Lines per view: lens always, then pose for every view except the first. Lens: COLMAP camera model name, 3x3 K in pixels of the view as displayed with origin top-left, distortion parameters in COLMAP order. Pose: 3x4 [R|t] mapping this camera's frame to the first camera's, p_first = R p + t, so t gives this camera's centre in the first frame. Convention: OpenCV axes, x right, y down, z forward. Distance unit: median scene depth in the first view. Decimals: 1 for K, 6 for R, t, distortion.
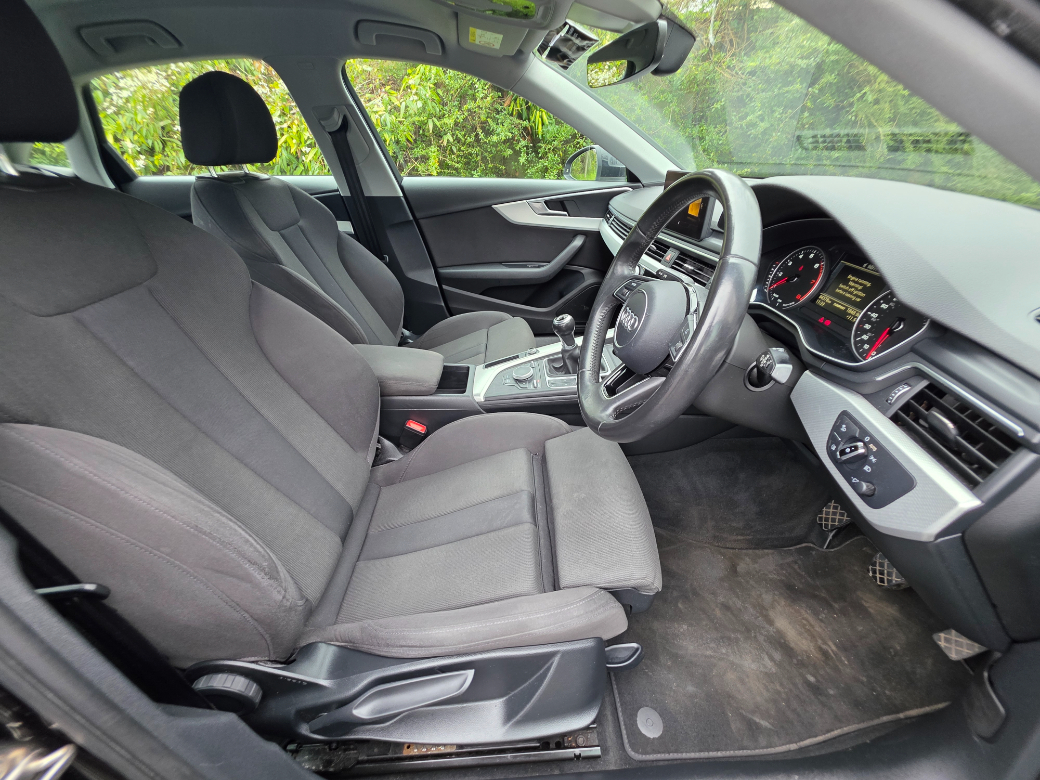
lens RADIAL K [[420.4, 0, 522.5], [0, 420.4, 390.9], [0, 0, 1]] dist [0.008010, 0.000309]
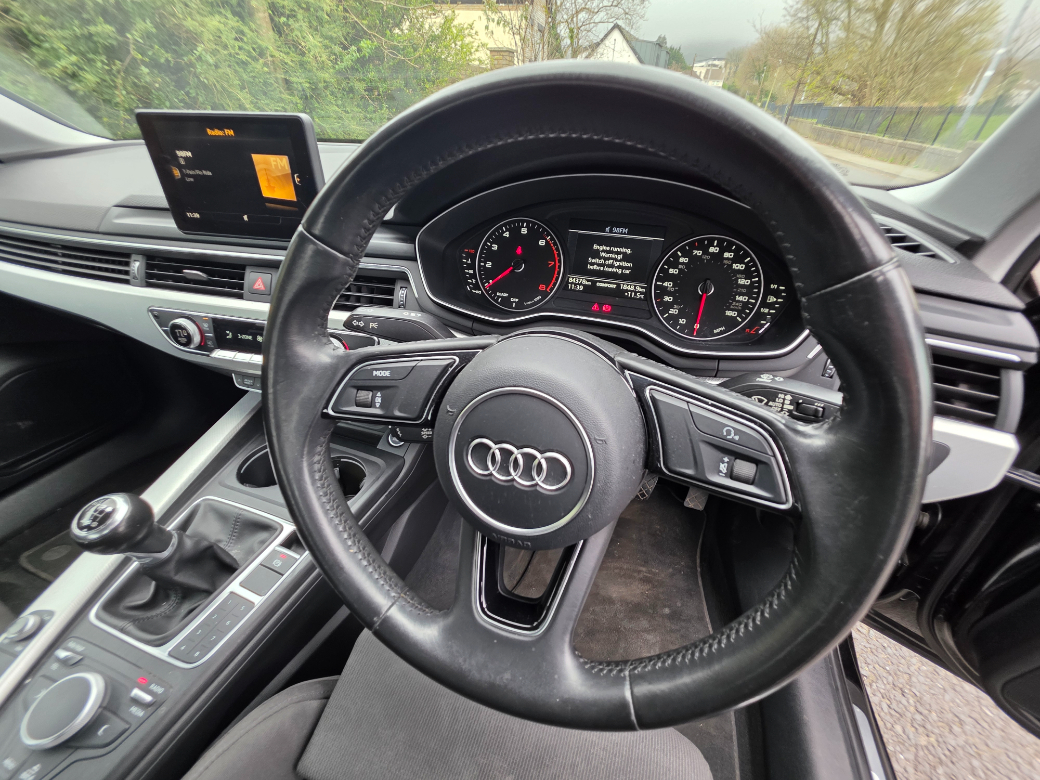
lens RADIAL K [[420.4, 0, 531.5], [0, 420.4, 391.2], [0, 0, 1]] dist [0.008010, 0.000309]
pose [[0.354665, -0.485697, 0.798944, -0.026220], [0.447035, 0.838583, 0.311348, -0.345308], [-0.821202, 0.246732, 0.514540, 0.767111]]
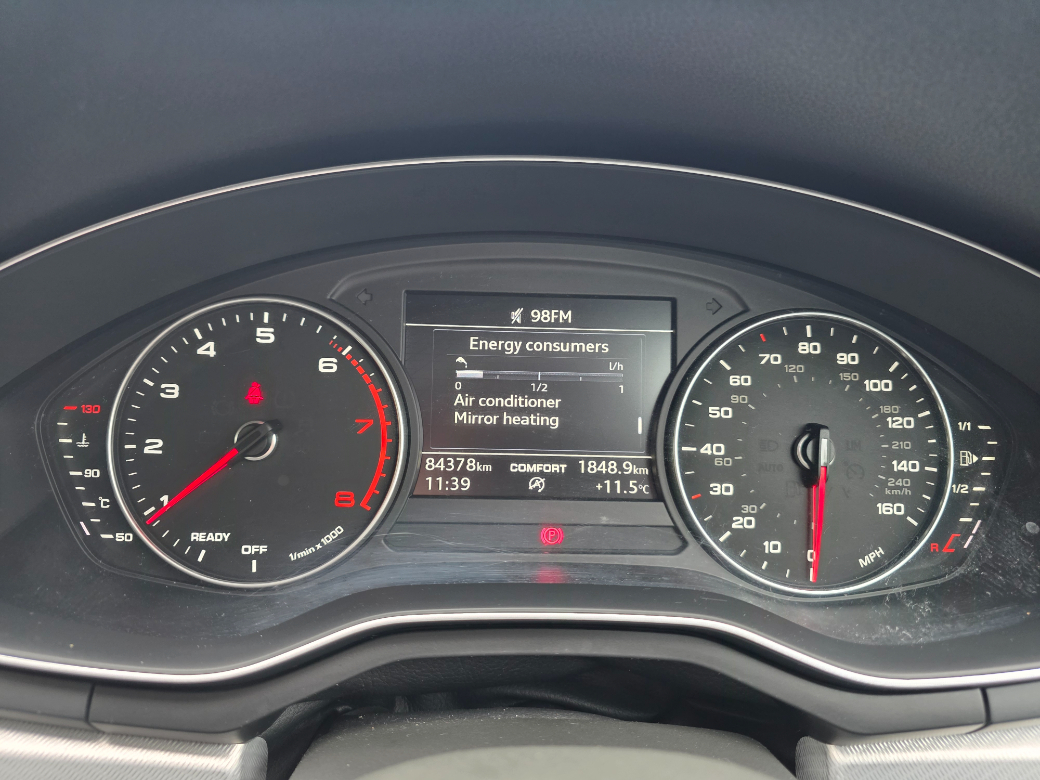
lens RADIAL K [[692.9, 0, 522.3], [0, 692.9, 394.5], [0, 0, 1]] dist [0.005291, -0.011215]
pose [[0.009759, -0.290078, 0.956953, 0.344035], [0.478459, 0.841693, 0.250260, -0.358736], [-0.878056, 0.455420, 0.147004, 0.932928]]
